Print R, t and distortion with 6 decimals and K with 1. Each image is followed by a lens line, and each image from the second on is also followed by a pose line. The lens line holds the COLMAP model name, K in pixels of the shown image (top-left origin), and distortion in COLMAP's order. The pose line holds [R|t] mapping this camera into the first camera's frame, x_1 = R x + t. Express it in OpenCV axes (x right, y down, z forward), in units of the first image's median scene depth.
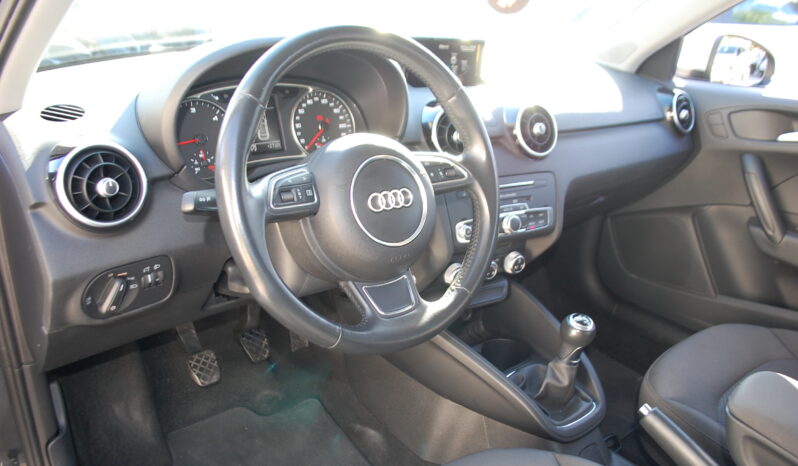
lens RADIAL K [[642.9, 0, 404.0], [0, 642.9, 235.5], [0, 0, 1]] dist [-0.058837, -0.010196]
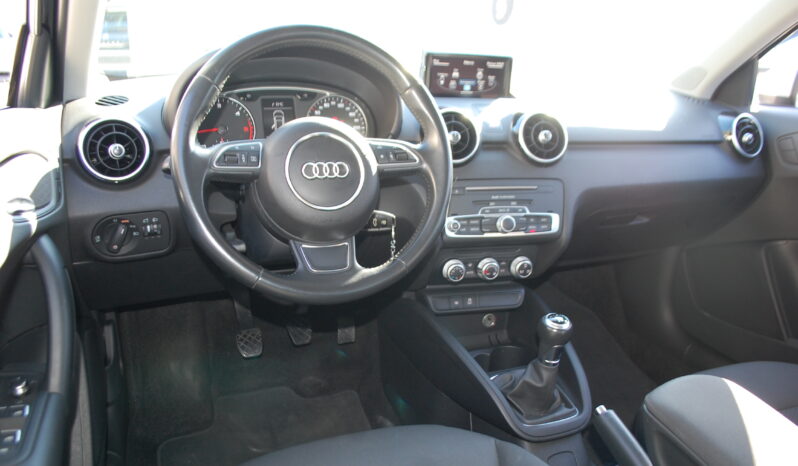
lens RADIAL K [[642.9, 0, 405.1], [0, 642.9, 236.6], [0, 0, 1]] dist [-0.058837, -0.010196]
pose [[0.955688, 0.061885, -0.287802, 0.324923], [-0.086662, 0.993474, -0.074150, 0.097006], [0.281335, 0.095806, 0.954815, -0.038435]]
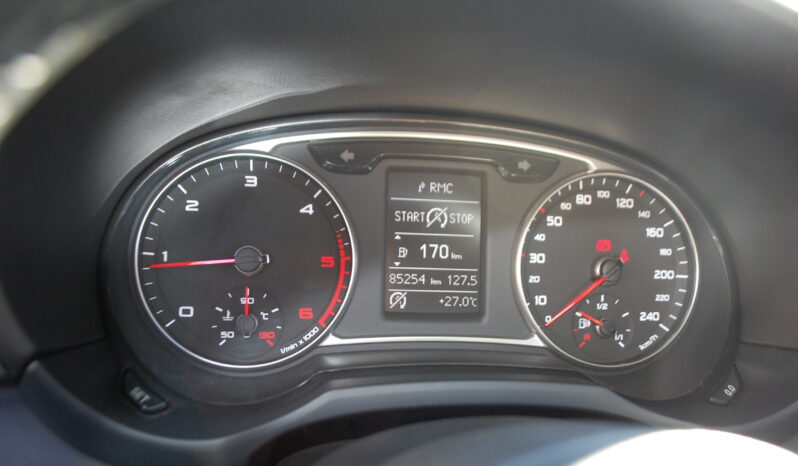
lens RADIAL K [[642.9, 0, 404.7], [0, 642.9, 238.9], [0, 0, 1]] dist [-0.058837, -0.010196]
pose [[0.864105, 0.165563, -0.475301, -0.054226], [-0.218419, 0.974144, -0.057764, -0.137735], [0.453448, 0.153729, 0.877925, 0.609564]]
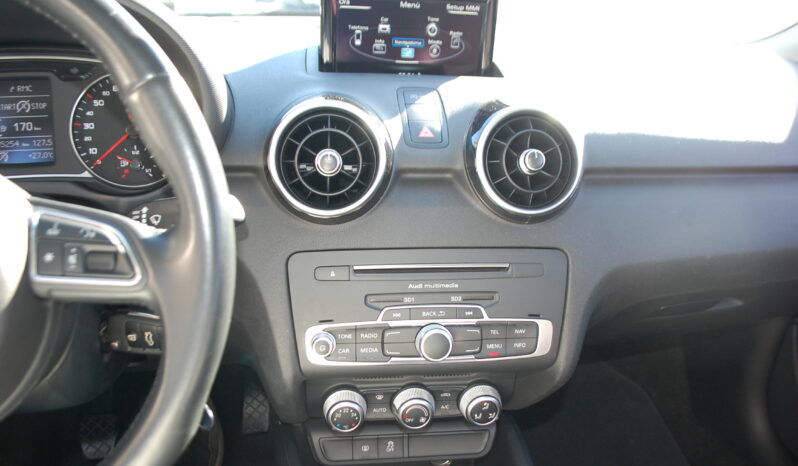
lens RADIAL K [[642.9, 0, 401.8], [0, 642.9, 241.1], [0, 0, 1]] dist [-0.058837, -0.010196]
pose [[0.904480, 0.132924, -0.405275, 0.354012], [-0.134688, 0.990590, 0.024305, -0.111744], [0.404692, 0.032602, 0.913872, 0.543903]]
